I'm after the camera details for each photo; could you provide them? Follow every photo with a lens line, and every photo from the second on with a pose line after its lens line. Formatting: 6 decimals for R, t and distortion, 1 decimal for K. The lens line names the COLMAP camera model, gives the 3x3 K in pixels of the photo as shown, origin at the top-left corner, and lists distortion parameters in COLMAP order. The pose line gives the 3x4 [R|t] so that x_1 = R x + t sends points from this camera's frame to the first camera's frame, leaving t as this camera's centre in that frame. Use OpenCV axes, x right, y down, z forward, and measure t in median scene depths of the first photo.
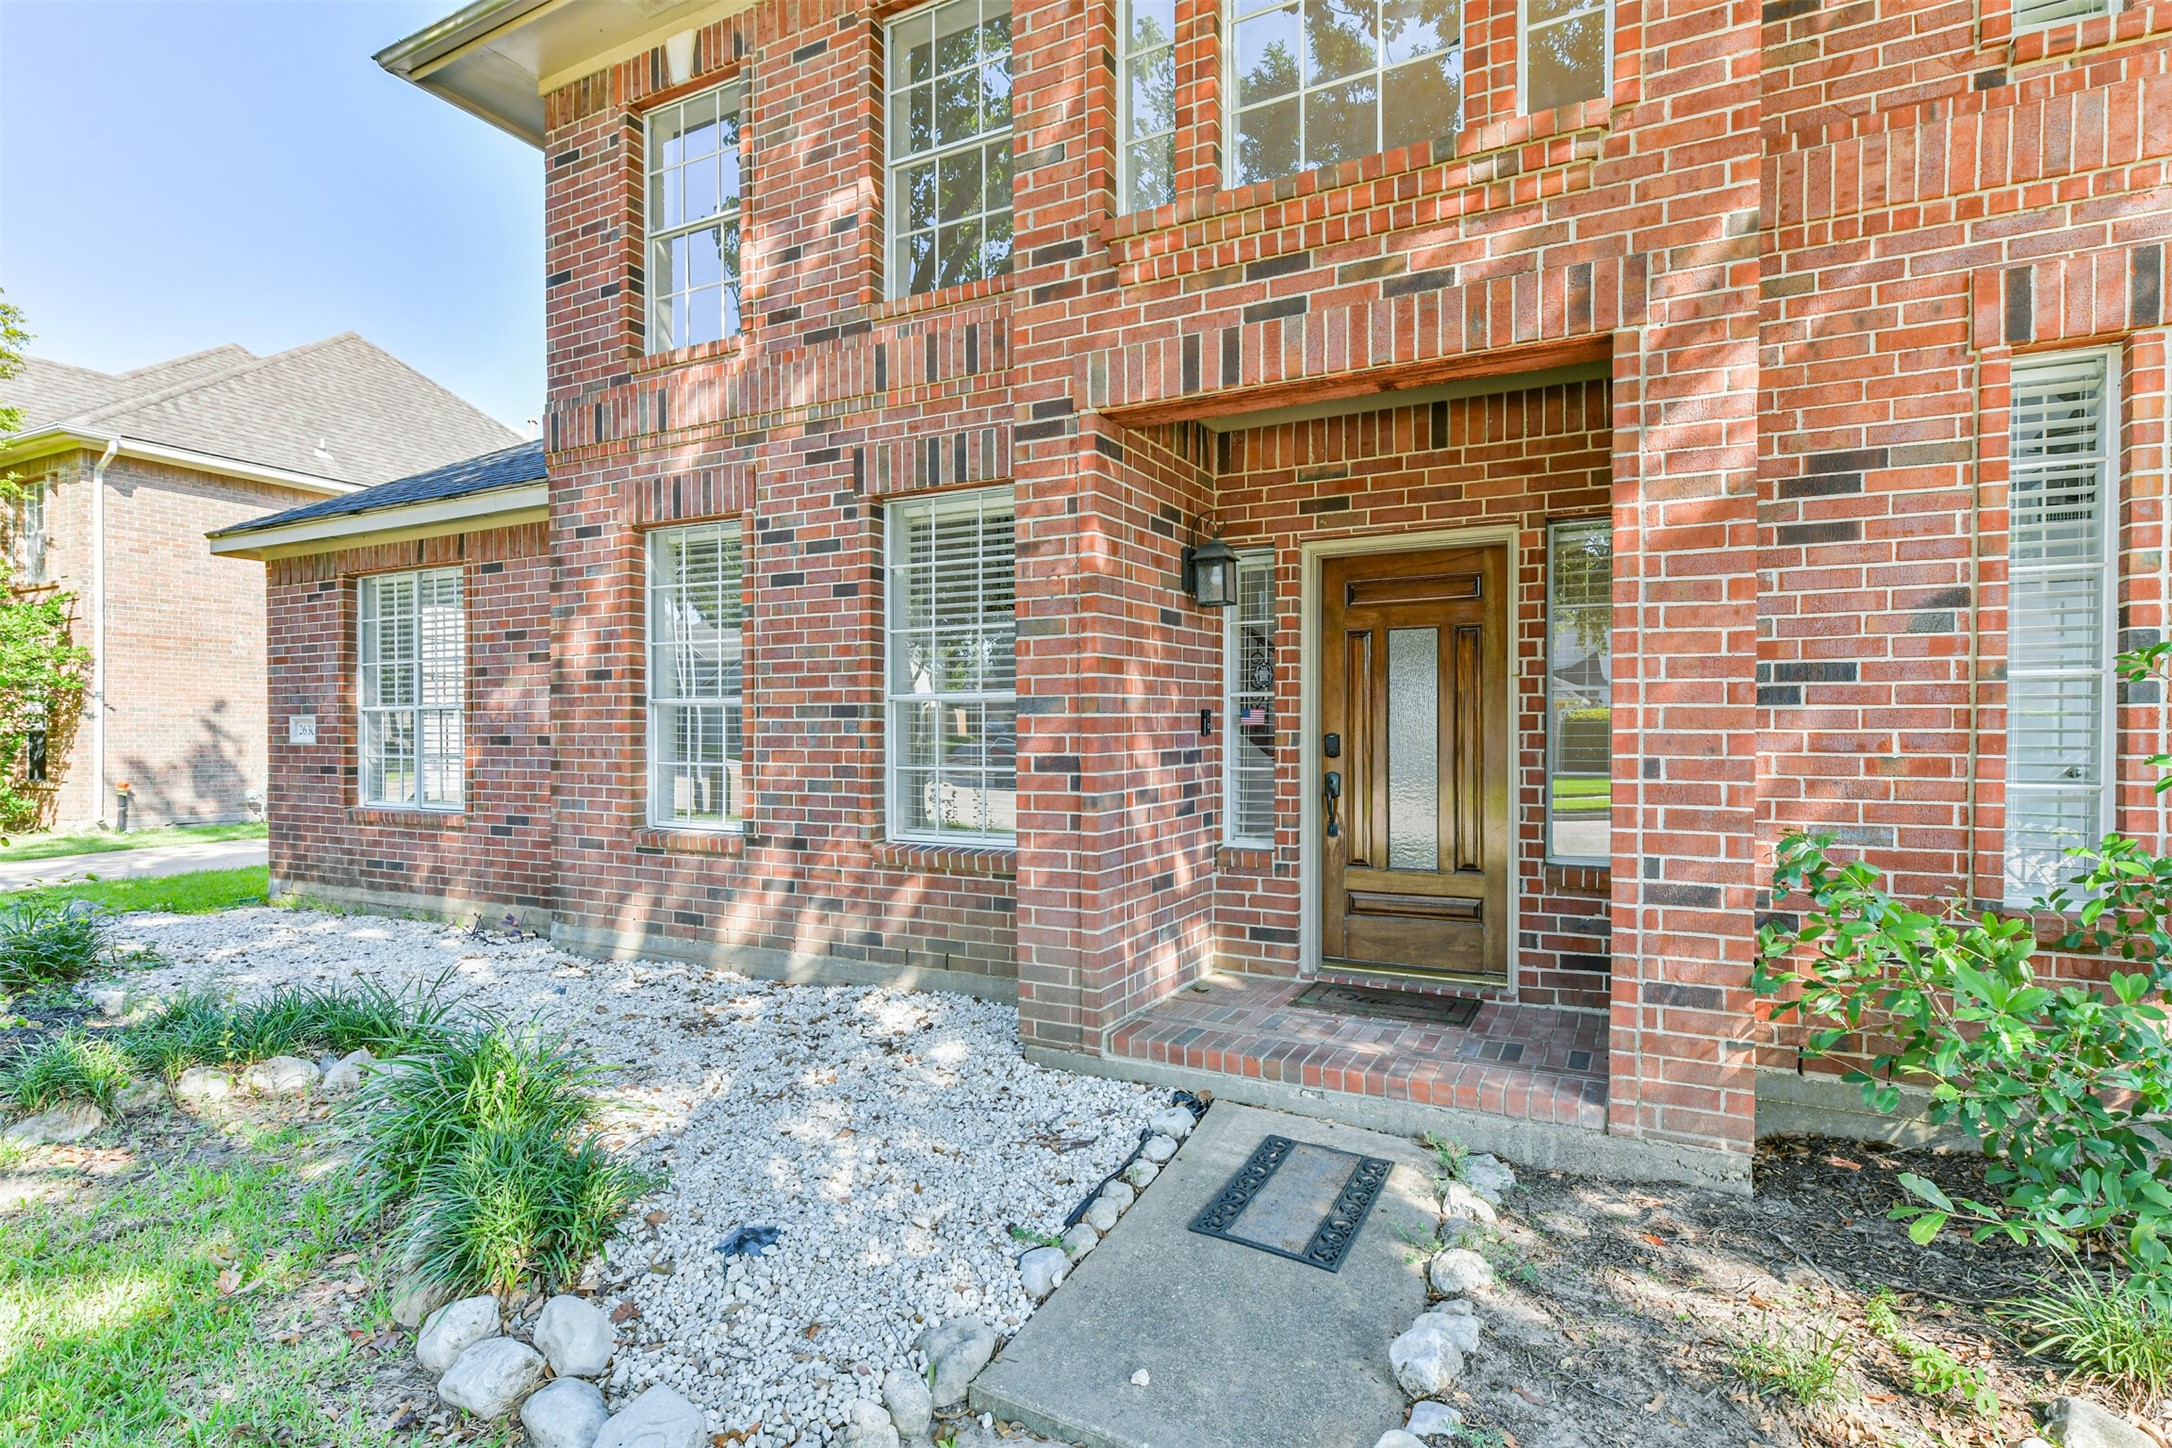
lens RADIAL K [[1075.2, 0, 1086.9], [0, 1075.2, 742.8], [0, 0, 1]] dist [0.003447, 0.000405]
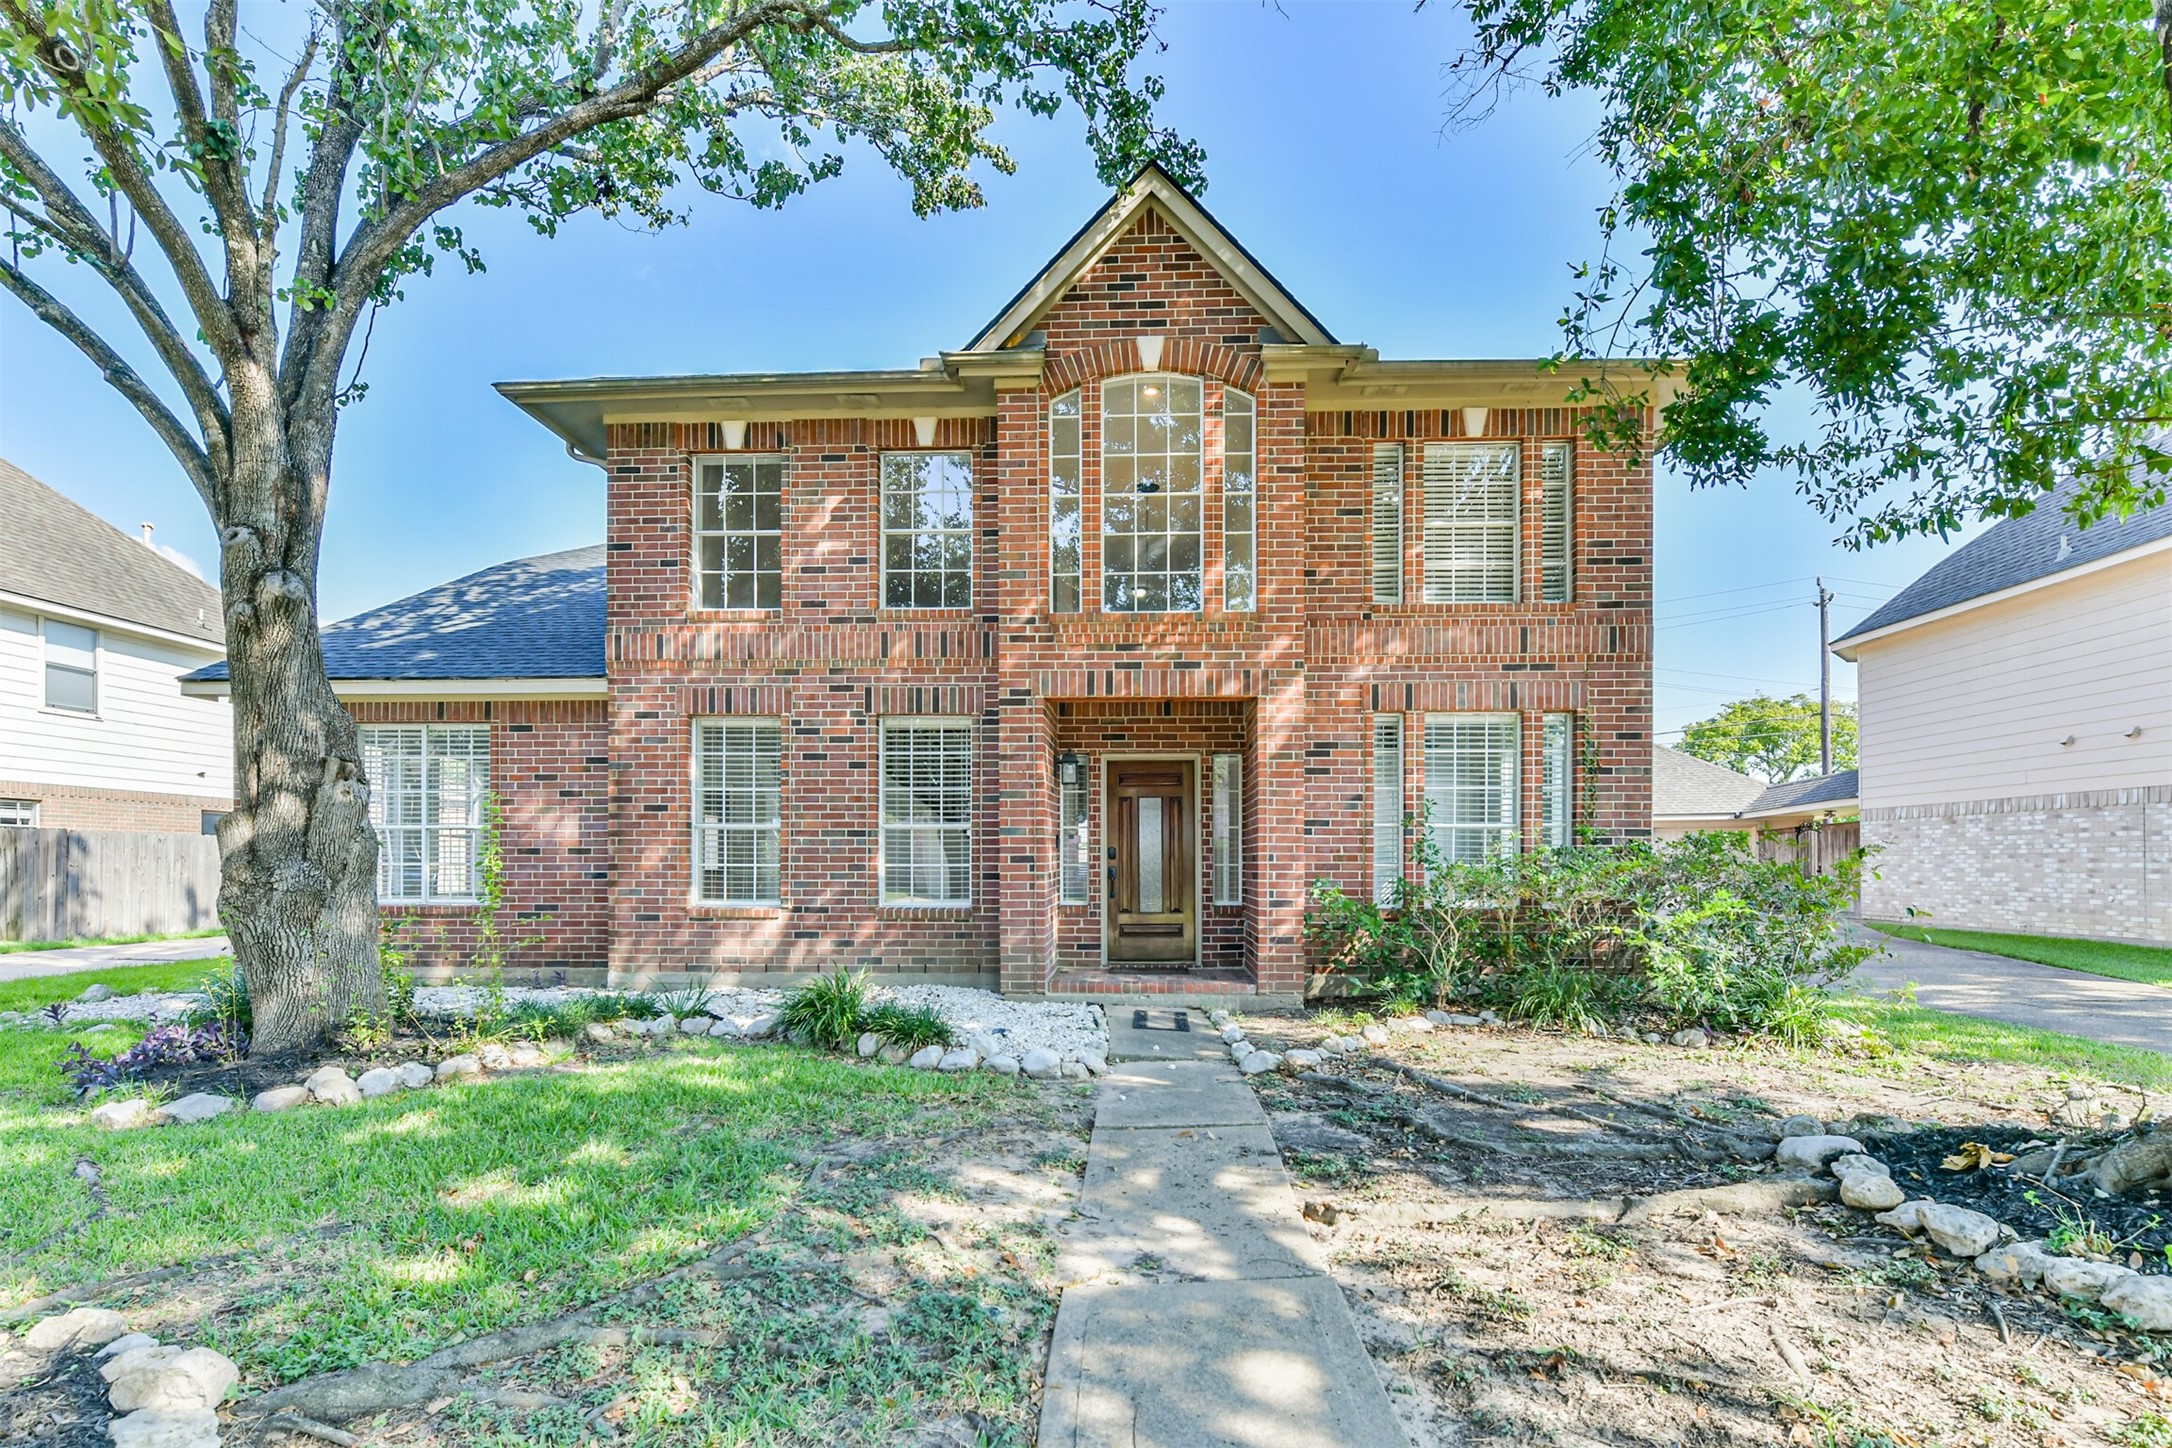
lens RADIAL K [[1024.7, 0, 1086.0], [0, 1024.7, 858.2], [0, 0, 1]] dist [-0.001192, -0.000141]
pose [[0.908045, 0.003330, 0.418860, -0.640166], [0.002240, 0.999915, -0.012806, 0.037030], [-0.418867, 0.012566, 0.907961, -0.751955]]
